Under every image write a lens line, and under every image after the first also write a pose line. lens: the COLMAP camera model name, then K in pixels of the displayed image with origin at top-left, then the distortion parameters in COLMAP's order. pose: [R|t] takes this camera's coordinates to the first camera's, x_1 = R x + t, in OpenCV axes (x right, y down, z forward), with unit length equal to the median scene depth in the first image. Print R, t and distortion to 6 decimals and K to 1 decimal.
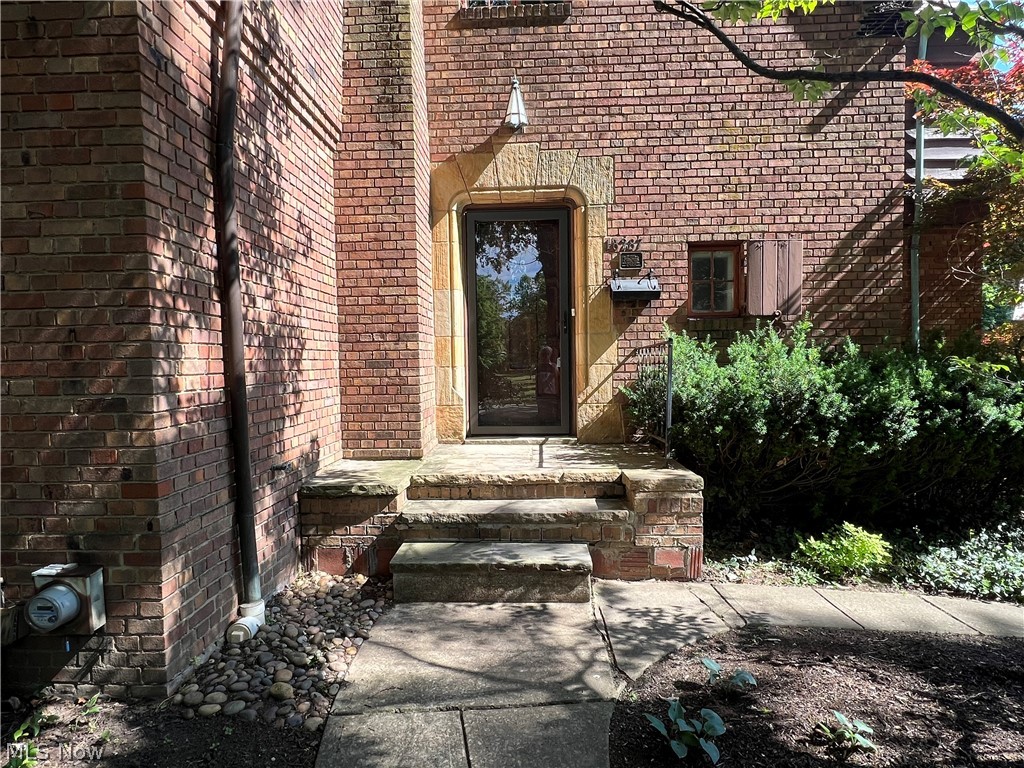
lens RADIAL K [[580.8, 0, 510.0], [0, 580.8, 387.5], [0, 0, 1]] dist [0.001653, 0.000639]
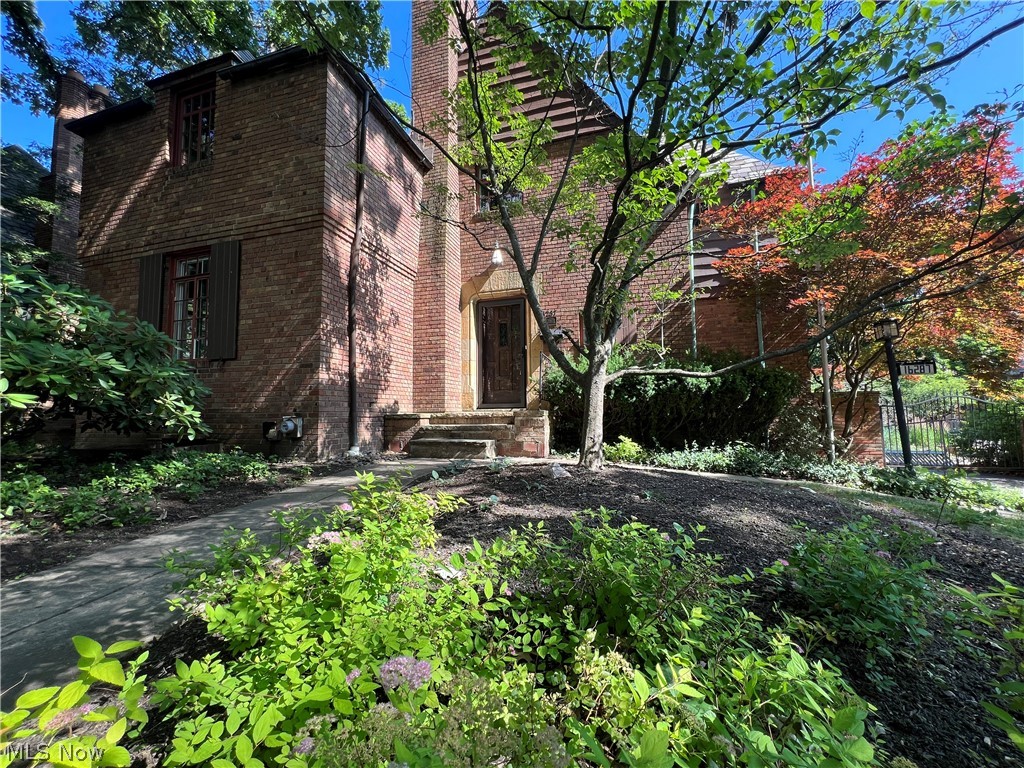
lens RADIAL K [[408.3, 0, 515.5], [0, 408.3, 383.8], [0, 0, 1]] dist [0.000503, -0.000023]
pose [[0.967461, -0.014851, -0.252584, 0.587928], [-0.015504, 0.992920, -0.117766, 0.227446], [0.252545, 0.117850, 0.960381, -0.508368]]
